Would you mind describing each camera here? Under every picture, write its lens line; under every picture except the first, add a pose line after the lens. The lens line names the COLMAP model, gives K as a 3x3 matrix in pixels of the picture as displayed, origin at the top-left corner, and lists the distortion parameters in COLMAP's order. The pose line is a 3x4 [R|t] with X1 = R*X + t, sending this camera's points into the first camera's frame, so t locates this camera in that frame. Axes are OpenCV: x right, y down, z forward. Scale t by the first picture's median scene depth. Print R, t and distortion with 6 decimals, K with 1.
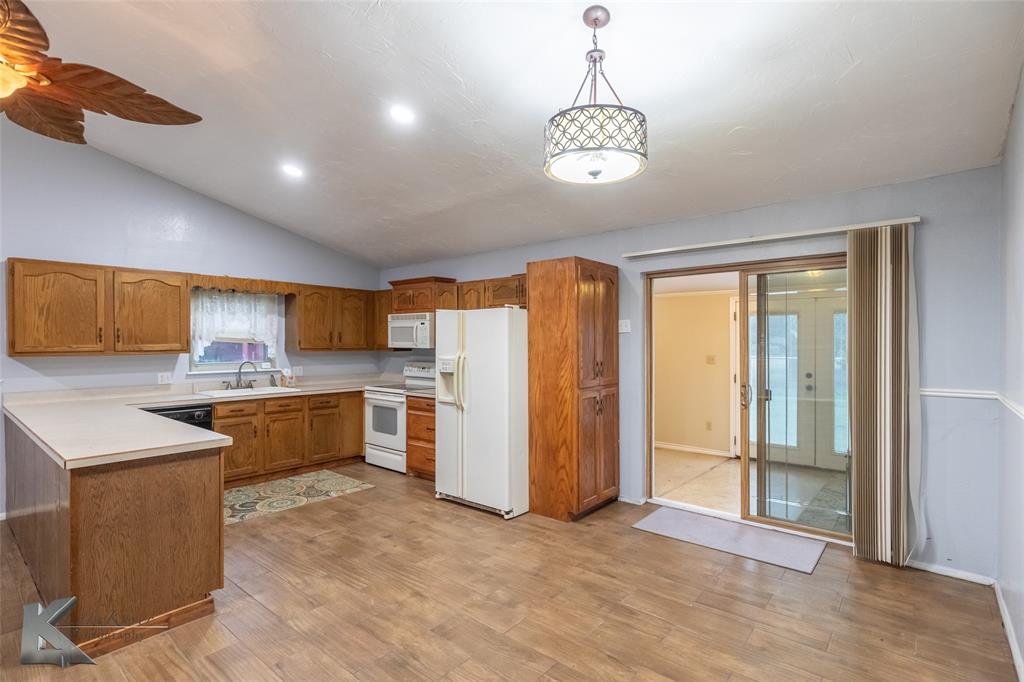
lens RADIAL K [[497.6, 0, 516.2], [0, 497.6, 341.3], [0, 0, 1]] dist [-0.007635, 0.001927]
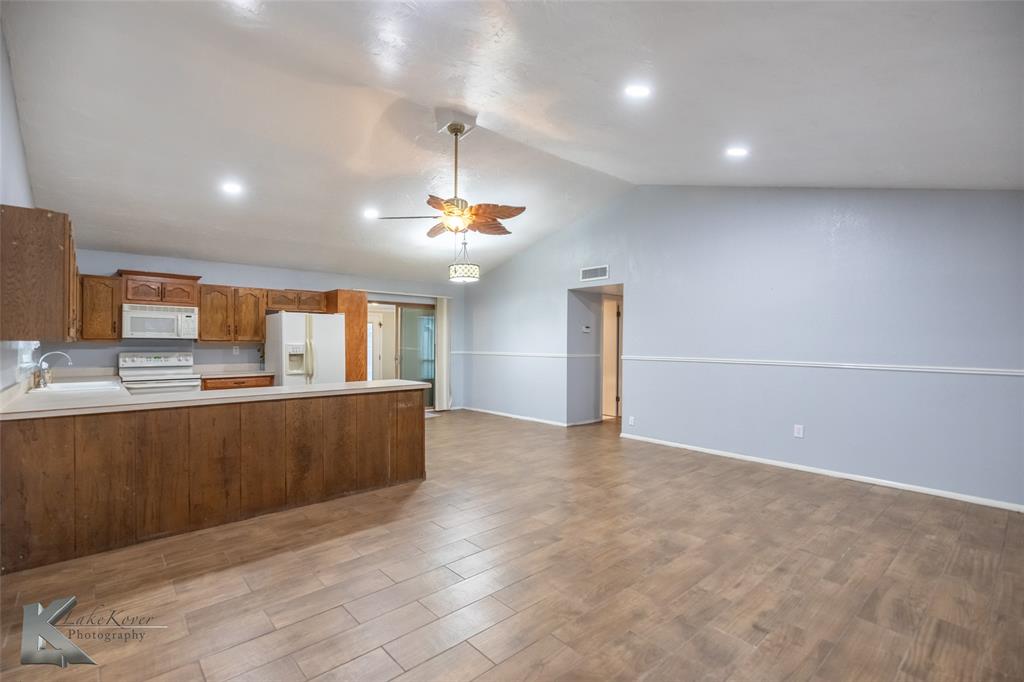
lens RADIAL K [[470.7, 0, 499.0], [0, 470.7, 345.8], [0, 0, 1]] dist [0.013280, -0.004595]
pose [[0.140028, -0.005783, 0.990131, -1.373194], [-0.005335, 0.999964, 0.006595, 0.024053], [-0.990133, -0.006205, 0.139992, 0.183453]]
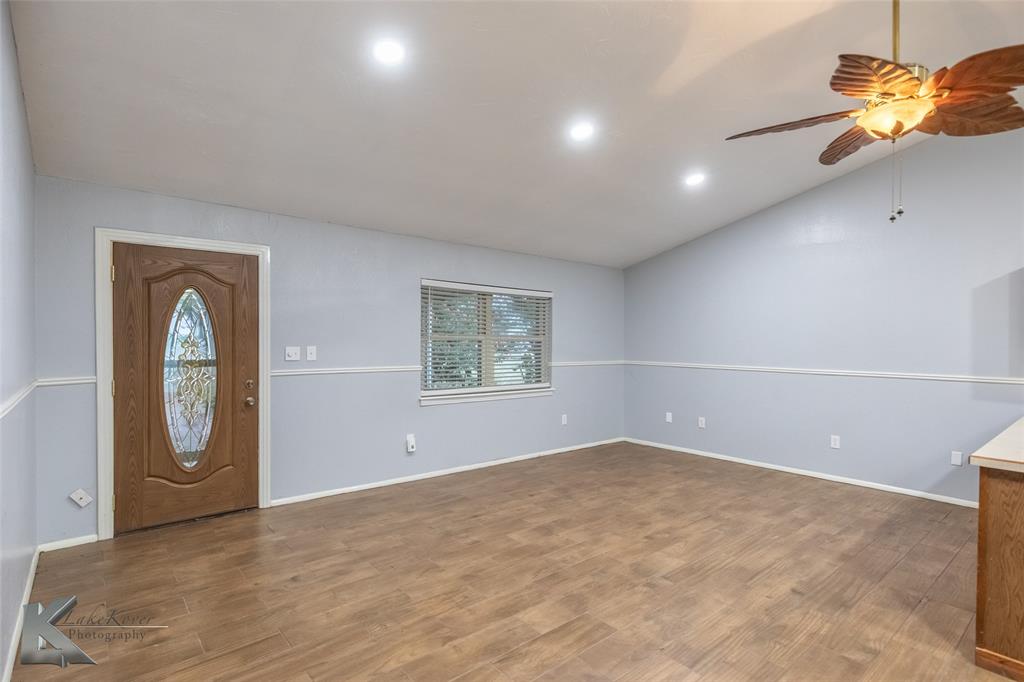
lens RADIAL K [[497.6, 0, 509.2], [0, 497.6, 338.5], [0, 0, 1]] dist [-0.007635, 0.001927]
pose [[-0.181411, -0.005128, -0.983394, 0.115078], [-0.008502, 0.999957, -0.003646, 0.006861], [0.983371, 0.007699, -0.181447, 0.120526]]
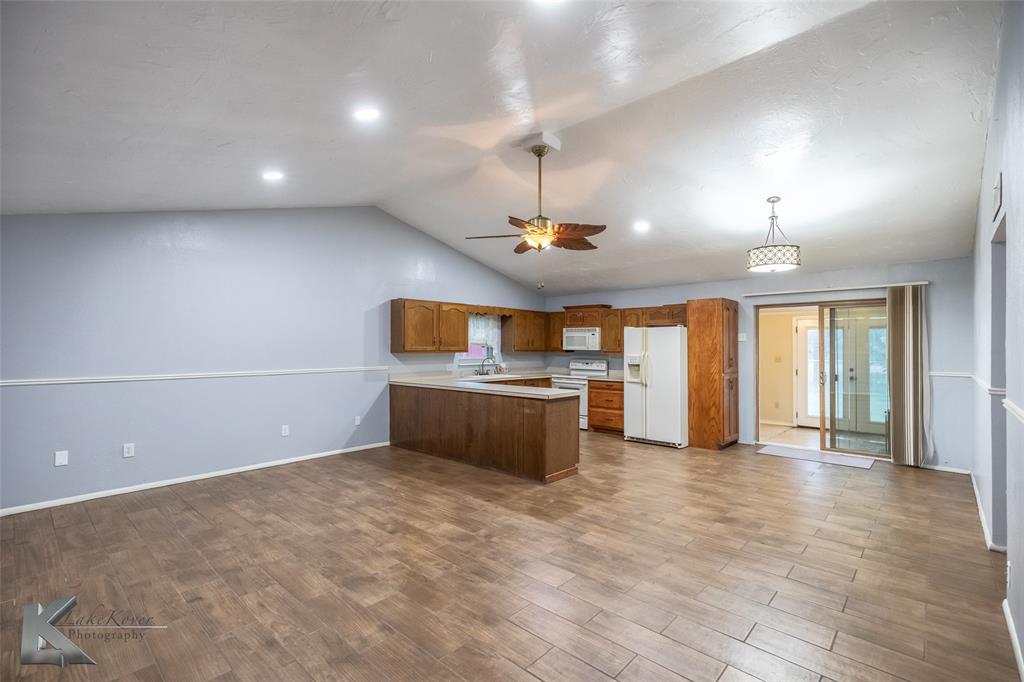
lens RADIAL K [[470.7, 0, 509.6], [0, 470.7, 340.7], [0, 0, 1]] dist [0.013280, -0.004595]
pose [[0.998935, 0.003921, -0.045963, -0.455669], [-0.004505, 0.999910, -0.012613, 0.004530], [0.045909, 0.012807, 0.998864, -0.574026]]
